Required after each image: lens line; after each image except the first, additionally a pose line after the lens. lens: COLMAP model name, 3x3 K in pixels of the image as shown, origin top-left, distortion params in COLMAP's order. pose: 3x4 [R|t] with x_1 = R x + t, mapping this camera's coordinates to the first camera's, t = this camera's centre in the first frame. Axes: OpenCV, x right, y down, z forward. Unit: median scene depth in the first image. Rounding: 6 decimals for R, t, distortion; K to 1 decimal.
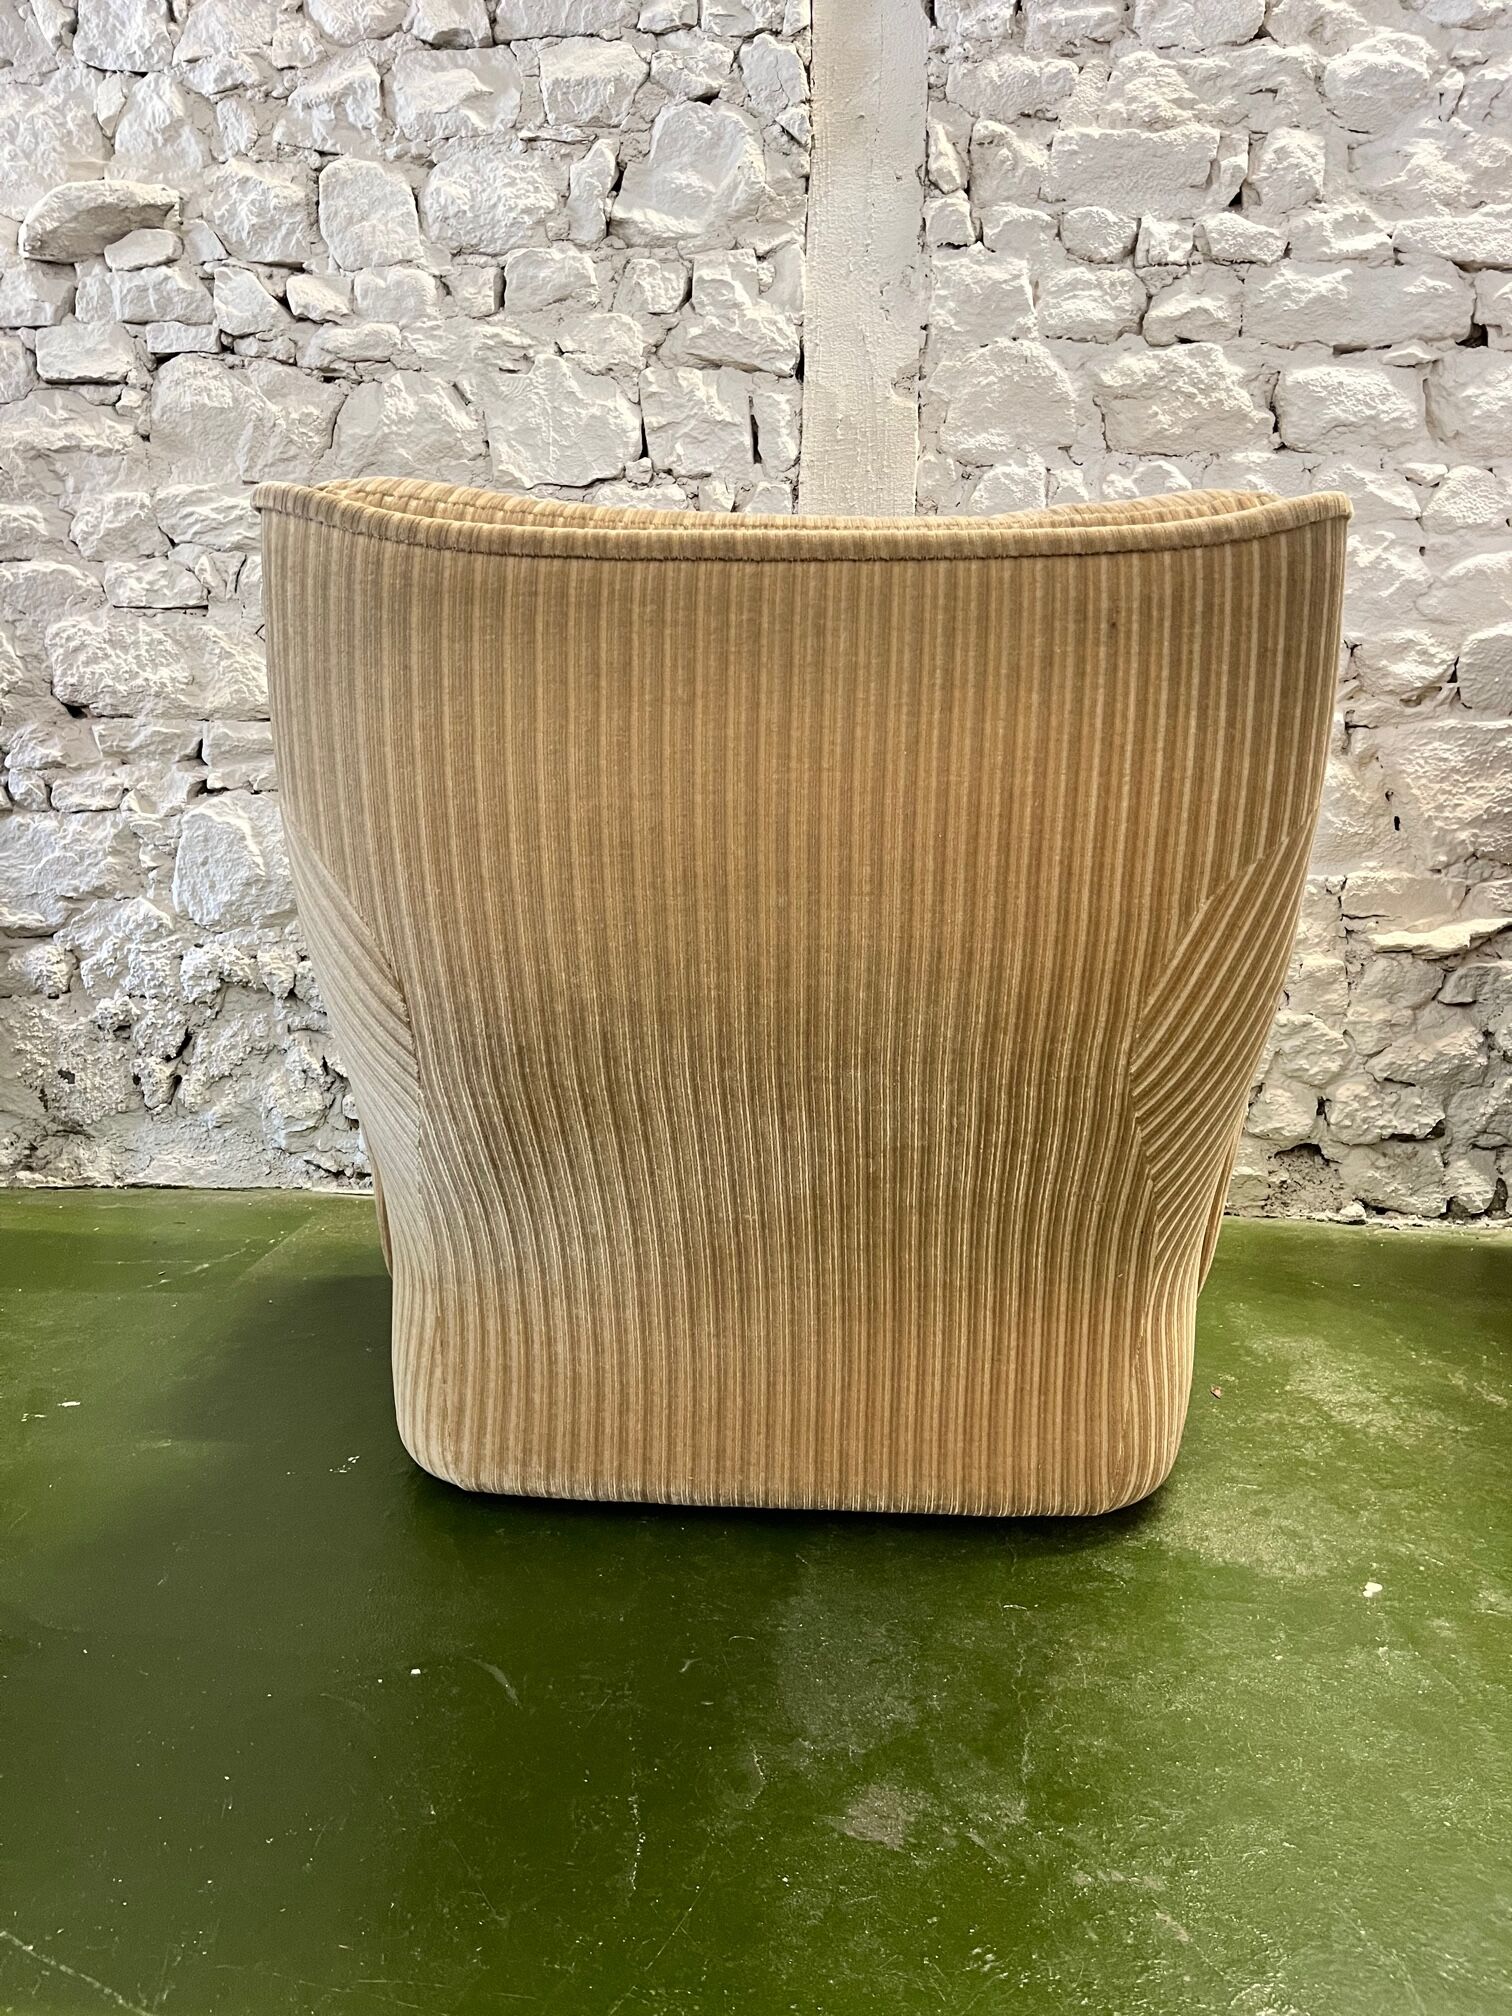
lens RADIAL K [[1519.4, 0, 757.1], [0, 1519.4, 1020.5], [0, 0, 1]] dist [0.052649, -0.056442]
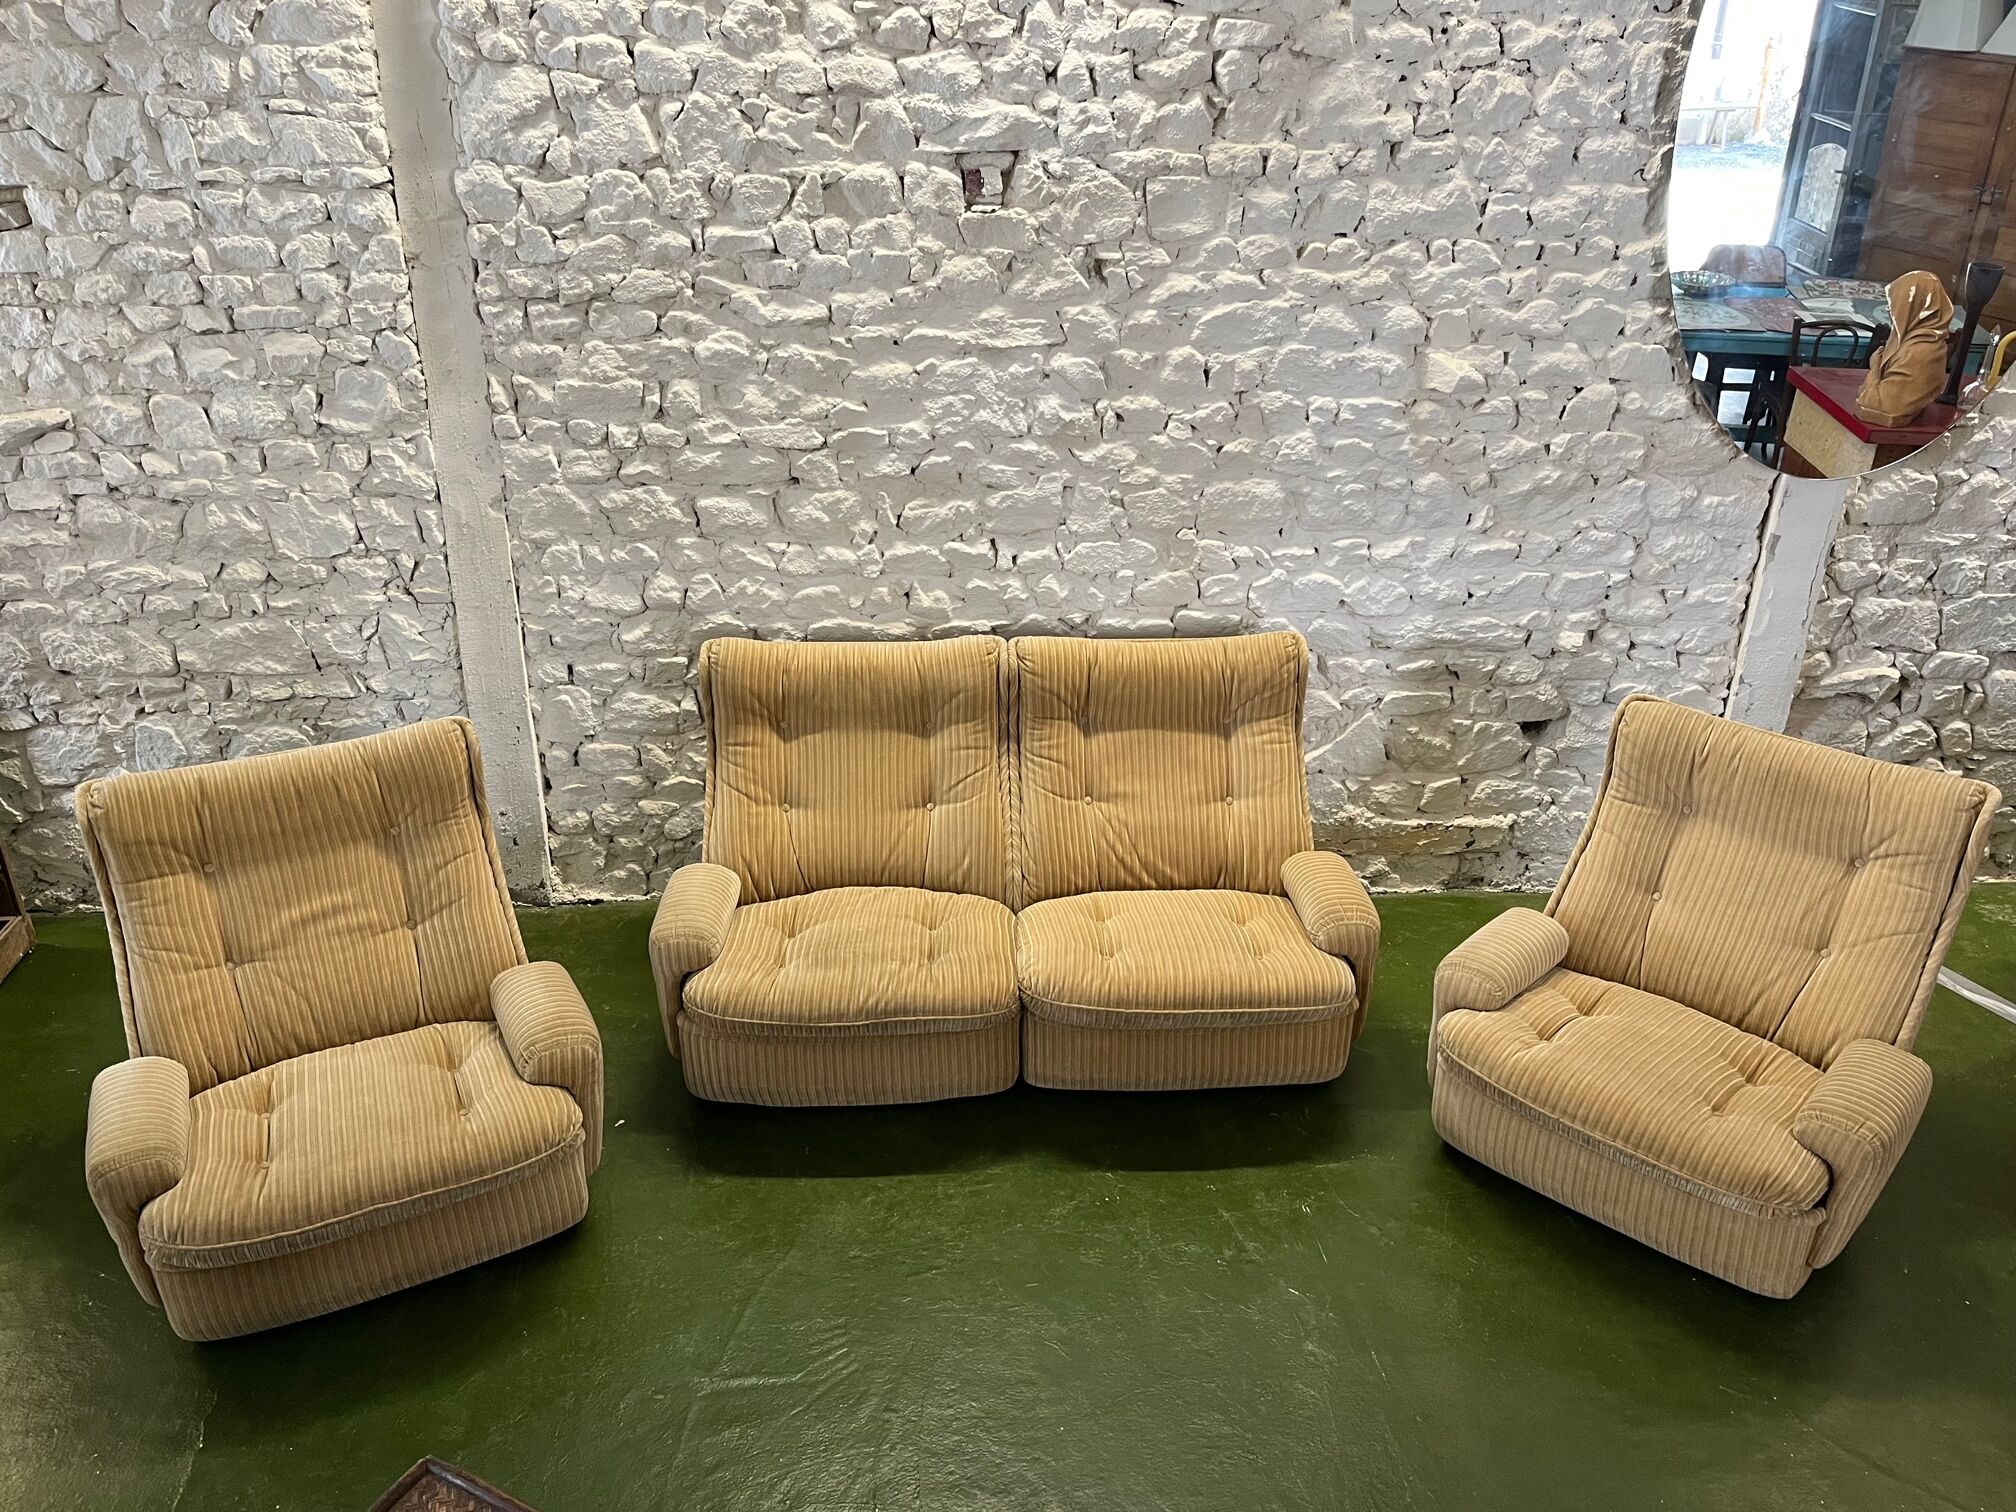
lens RADIAL K [[1520.2, 0, 1014.4], [0, 1520.2, 762.0], [0, 0, 1]] dist [0.050413, -0.053475]
pose [[0.996071, -0.045603, 0.075912, 0.570108], [0.023964, 0.964037, 0.264687, -0.591312], [-0.085252, -0.261828, 0.961342, -0.933949]]
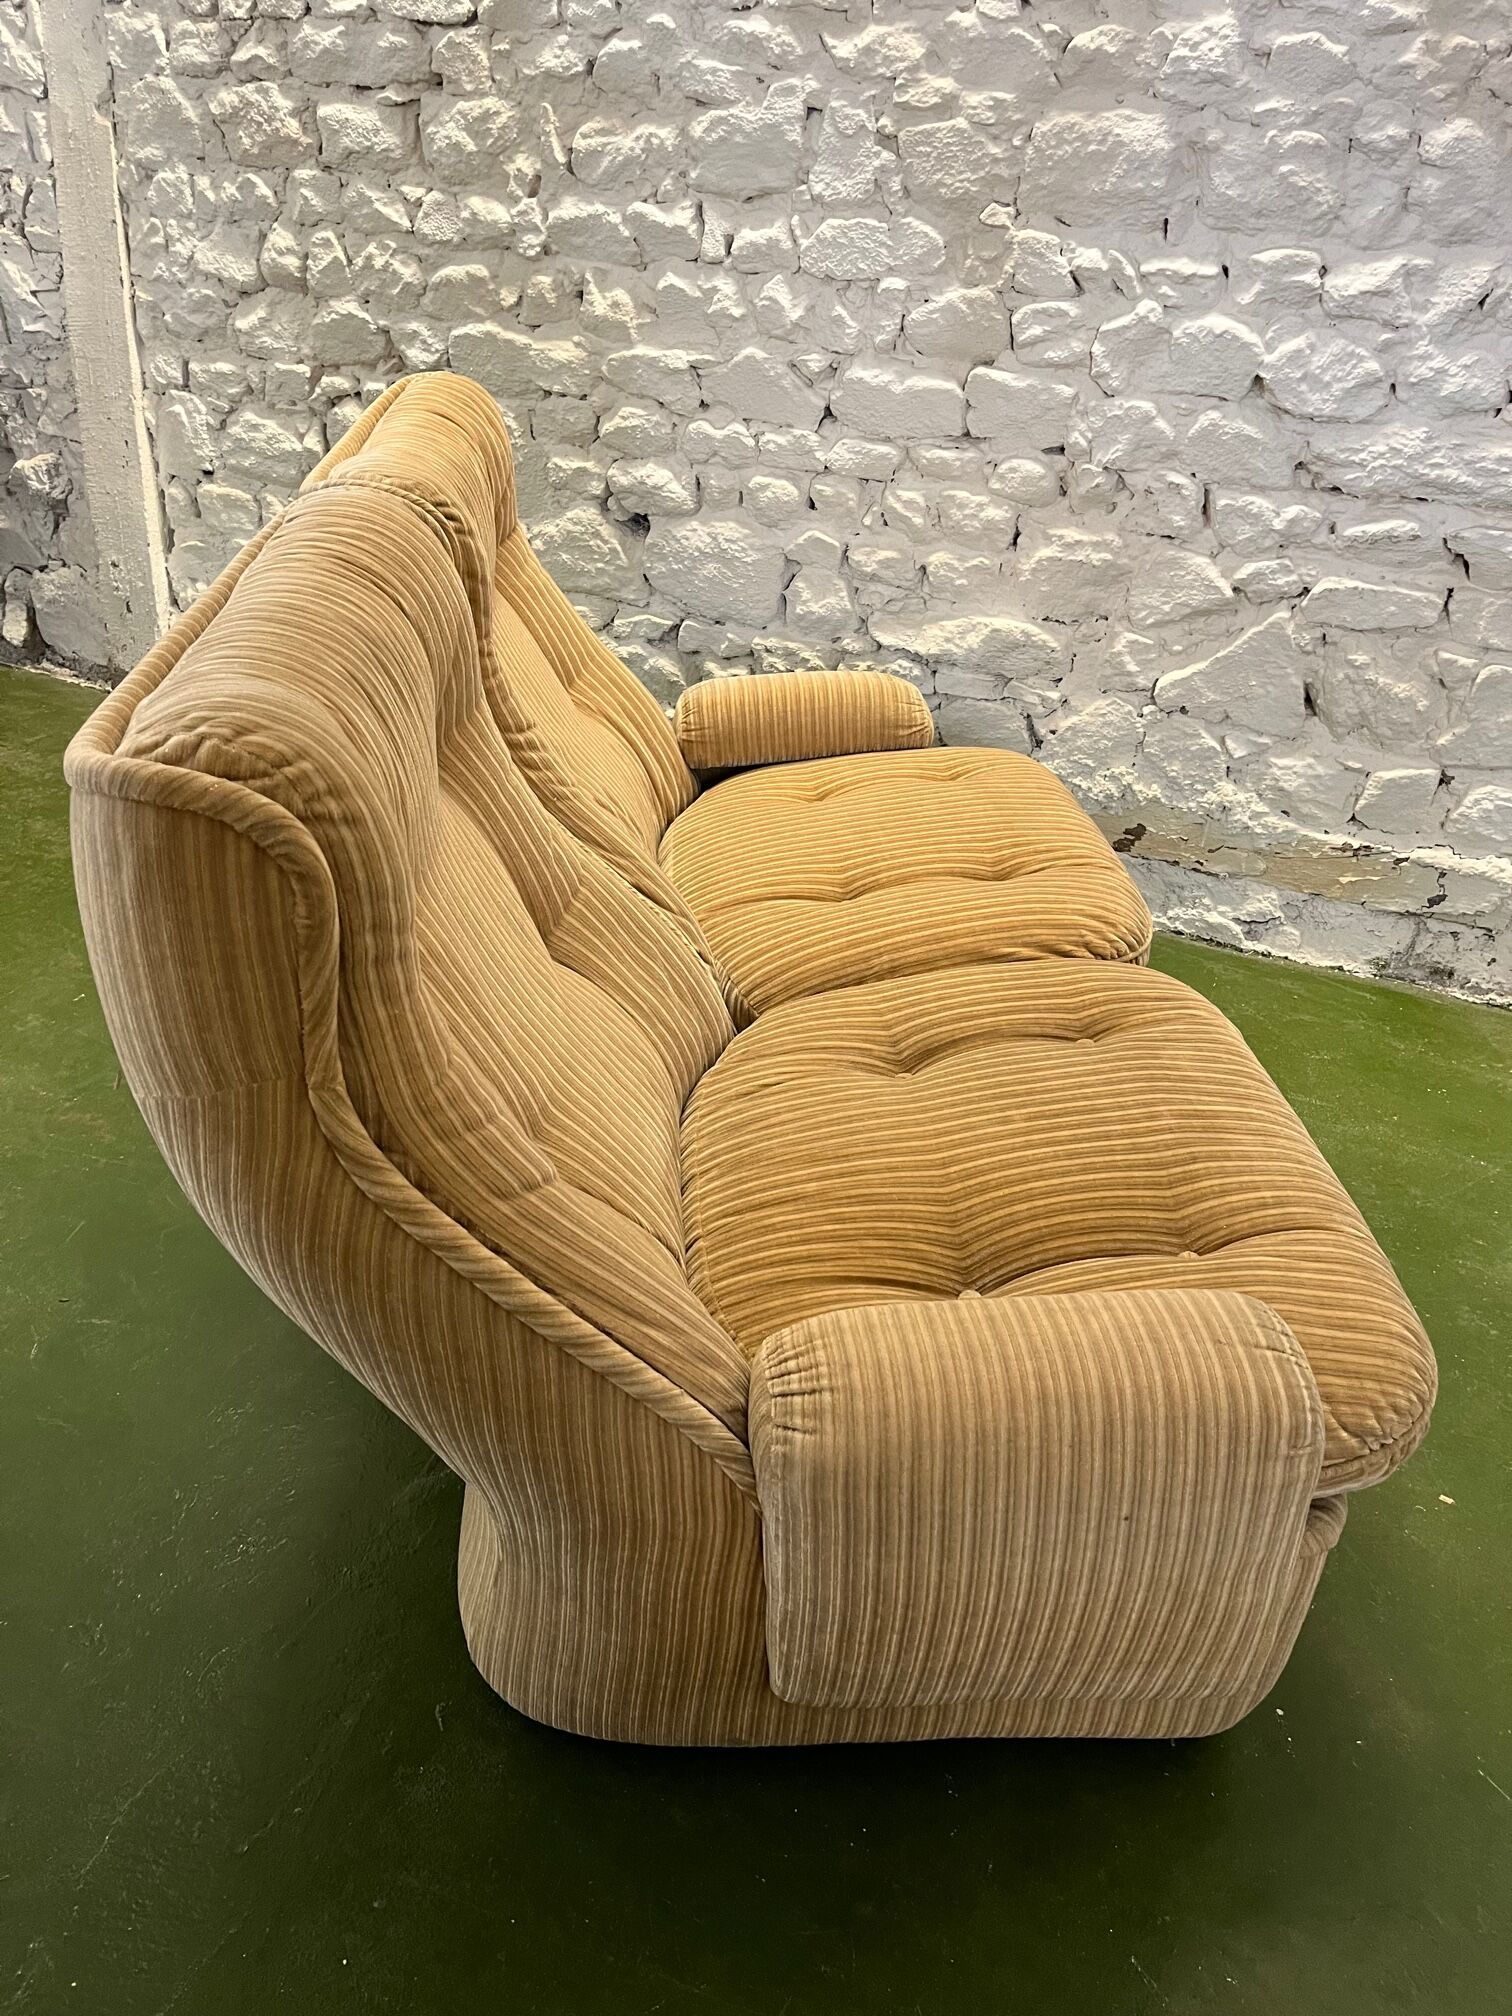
lens RADIAL K [[1495.2, 0, 764.4], [0, 1495.2, 1008.5], [0, 0, 1]] dist [0.110904, -0.157323]
pose [[0.931030, 0.208631, -0.299427, 1.237463], [-0.106141, 0.939809, 0.324797, -0.156482], [0.349167, -0.270614, 0.897135, -0.249104]]
